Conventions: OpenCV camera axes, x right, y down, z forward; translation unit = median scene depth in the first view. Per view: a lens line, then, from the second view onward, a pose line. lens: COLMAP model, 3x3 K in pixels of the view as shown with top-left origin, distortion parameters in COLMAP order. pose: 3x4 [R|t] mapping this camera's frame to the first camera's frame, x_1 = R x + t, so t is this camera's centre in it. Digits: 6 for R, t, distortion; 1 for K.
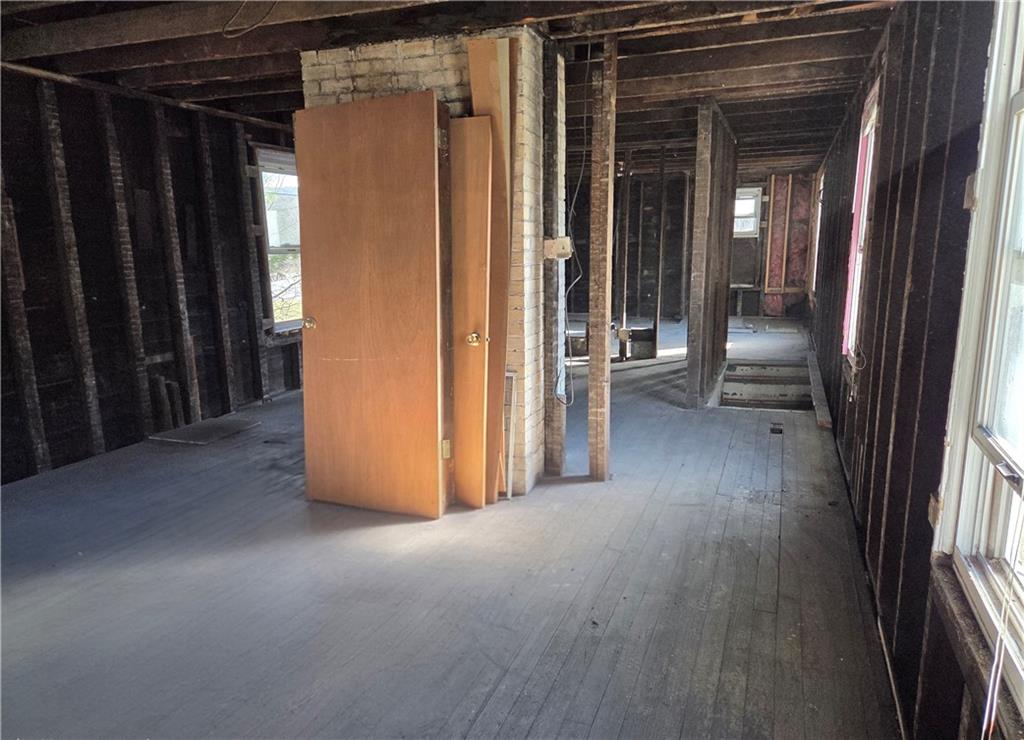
lens RADIAL K [[697.3, 0, 514.9], [0, 697.3, 385.2], [0, 0, 1]] dist [0.061728, -0.005387]
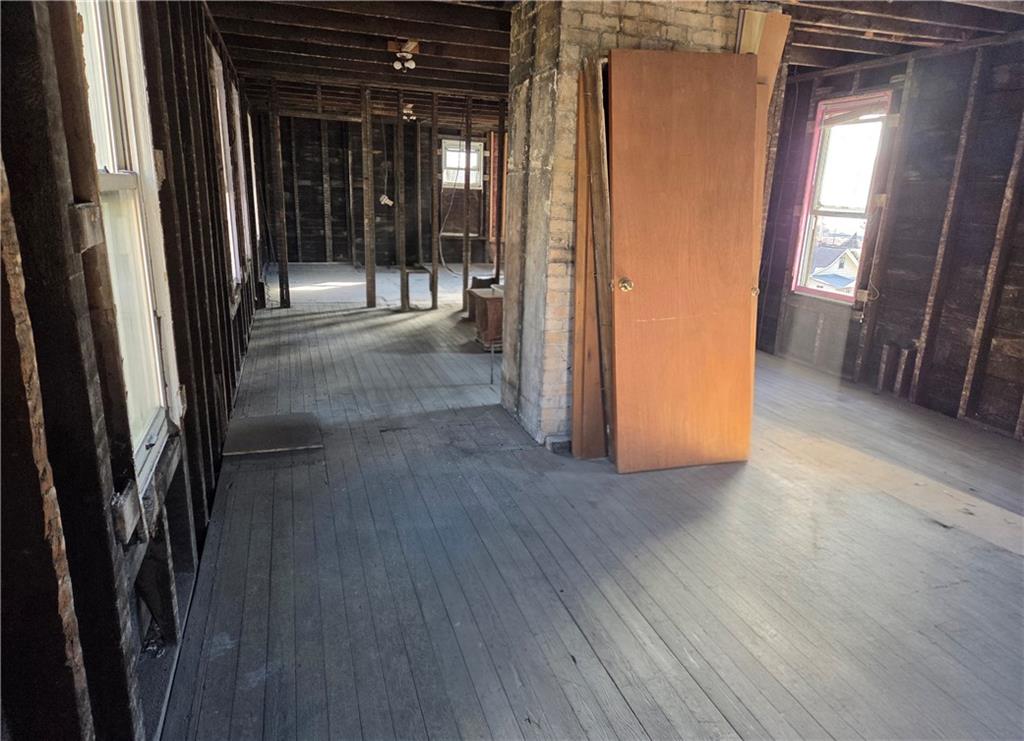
lens RADIAL K [[697.3, 0, 534.5], [0, 697.3, 389.3], [0, 0, 1]] dist [0.061728, -0.005387]
pose [[0.757334, -0.136929, 0.638511, -0.944388], [0.083430, 0.990045, 0.113359, -0.060043], [-0.647677, -0.032580, 0.761218, 0.328010]]
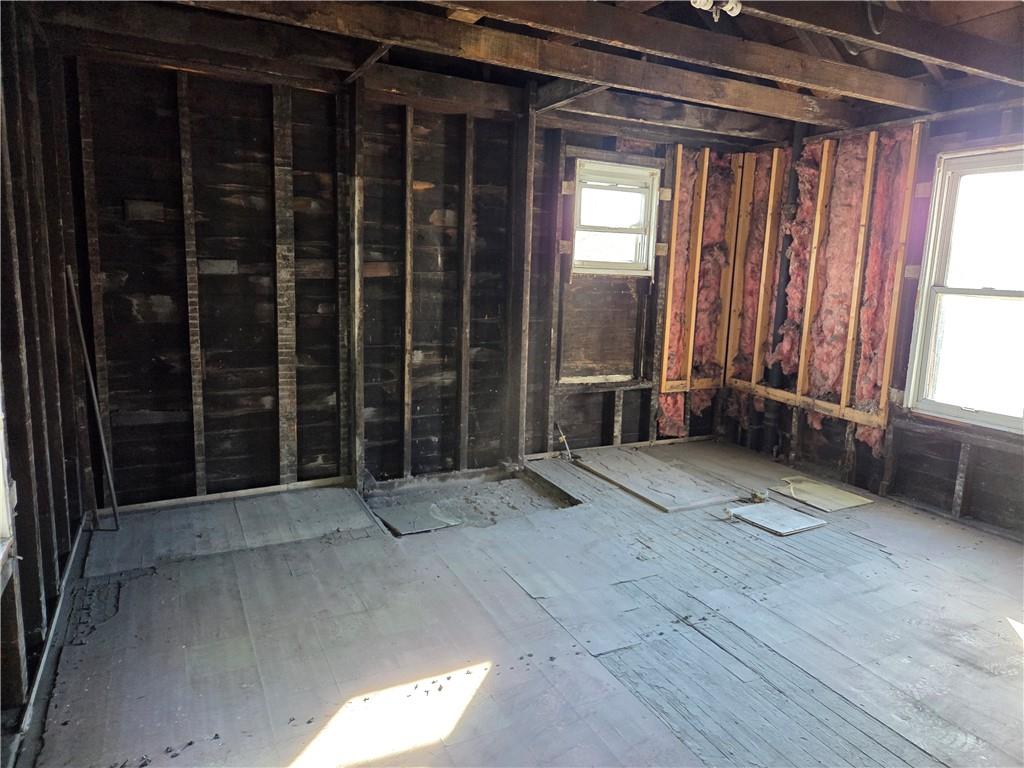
lens RADIAL K [[680.7, 0, 523.5], [0, 680.7, 373.5], [0, 0, 1]] dist [0.070813, -0.057495]
pose [[0.663668, -0.081759, 0.743546, -0.143113], [0.110238, 0.993846, 0.010886, -0.465014], [-0.739860, 0.074742, 0.668596, 2.217294]]
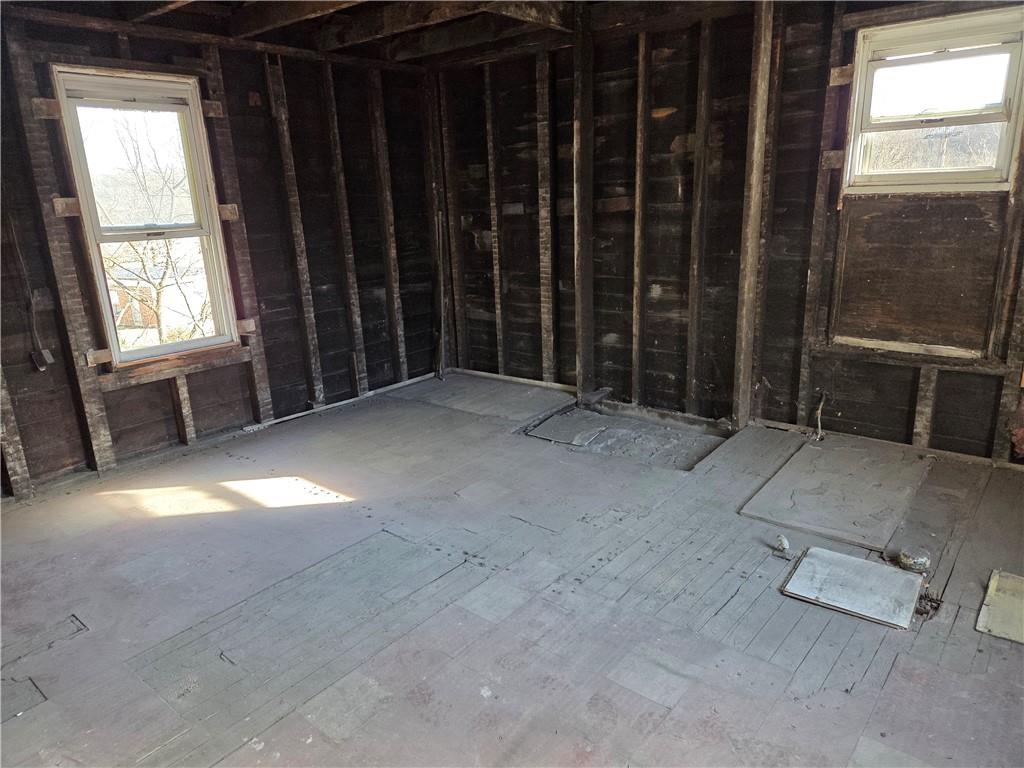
lens RADIAL K [[680.7, 0, 512.8], [0, 680.7, 387.4], [0, 0, 1]] dist [0.070813, -0.057495]
pose [[0.944982, 0.069650, -0.319621, 0.727666], [-0.044181, 0.995292, 0.086265, -0.427216], [0.324124, -0.067398, 0.943611, 1.936530]]
